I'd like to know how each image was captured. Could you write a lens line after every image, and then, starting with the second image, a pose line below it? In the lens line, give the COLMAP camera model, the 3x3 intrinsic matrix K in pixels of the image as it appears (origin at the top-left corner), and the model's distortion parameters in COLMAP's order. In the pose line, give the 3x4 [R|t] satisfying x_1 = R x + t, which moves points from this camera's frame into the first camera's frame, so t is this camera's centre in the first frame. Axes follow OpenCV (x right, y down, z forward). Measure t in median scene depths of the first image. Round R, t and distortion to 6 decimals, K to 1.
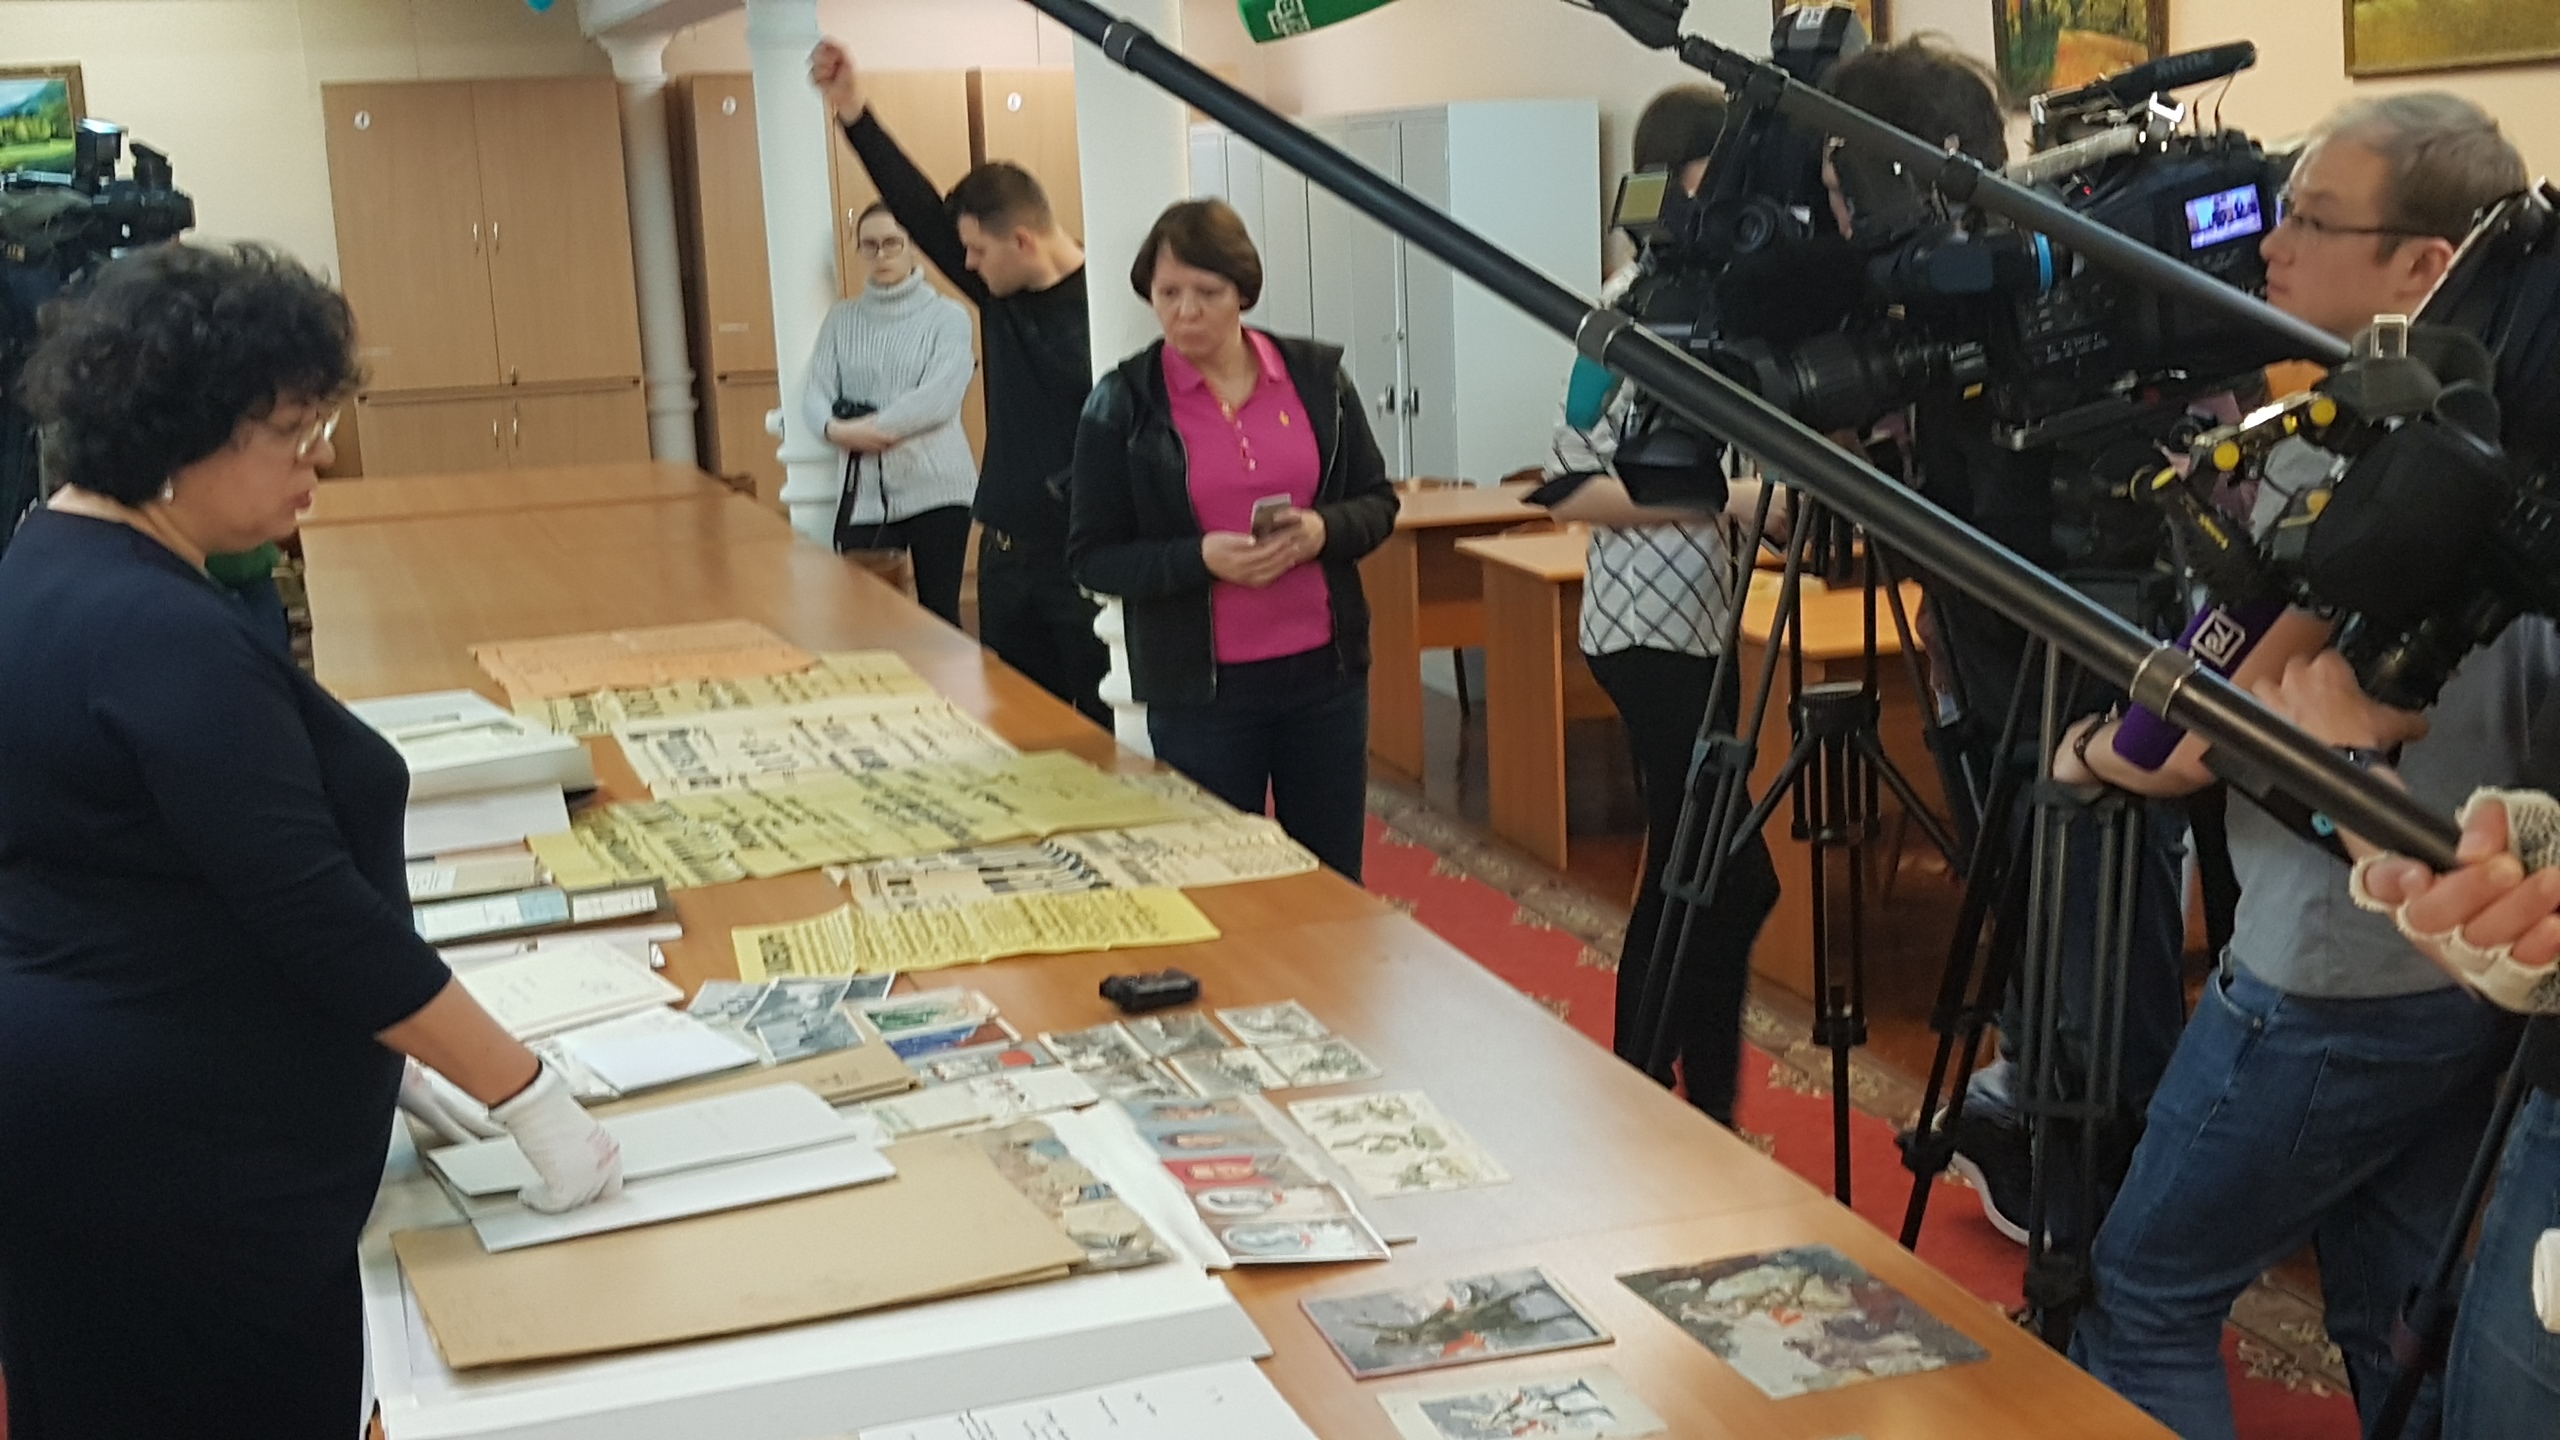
lens RADIAL K [[2730.0, 0, 1243.3], [0, 2730.0, 718.2], [0, 0, 1]] dist [0.141311, -0.485986]
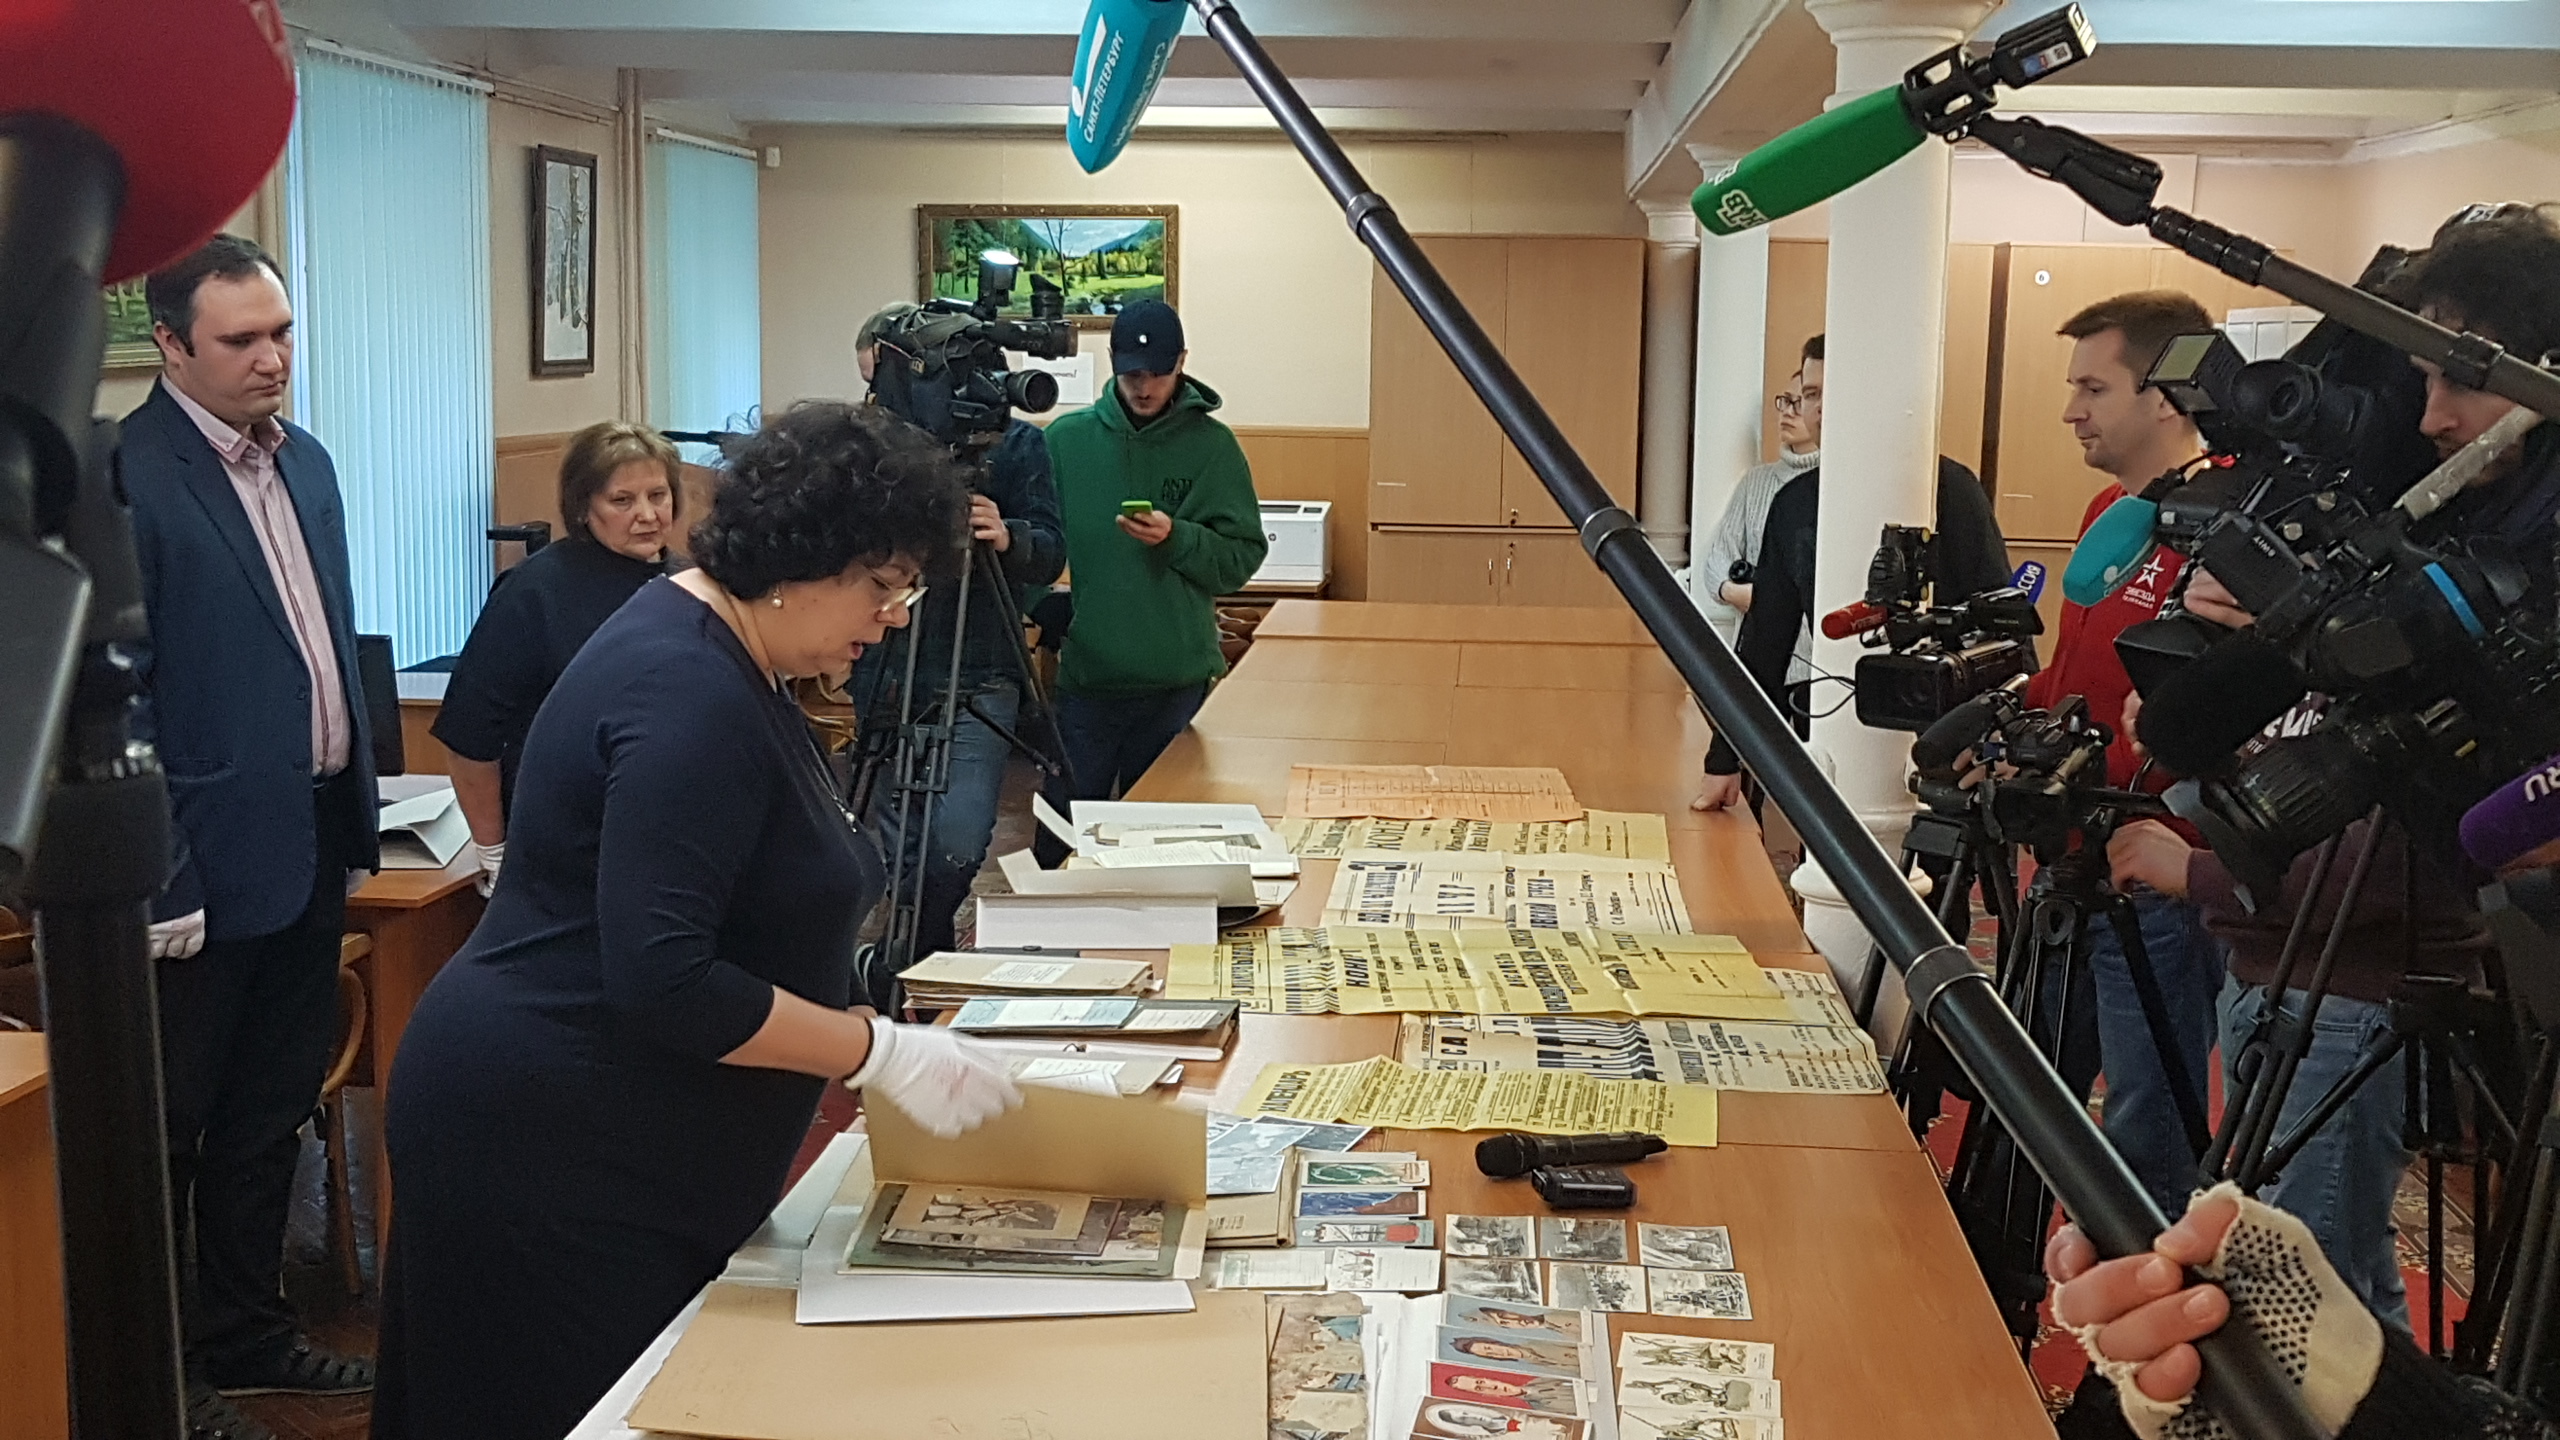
lens RADIAL K [[2730.0, 0, 1243.3], [0, 2730.0, 718.2], [0, 0, 1]] dist [0.141311, -0.485986]
pose [[0.924867, 0.103092, -0.366050, 0.186365], [-0.123918, 0.991717, -0.033793, -0.014907], [0.359534, 0.076614, 0.929981, 0.063457]]
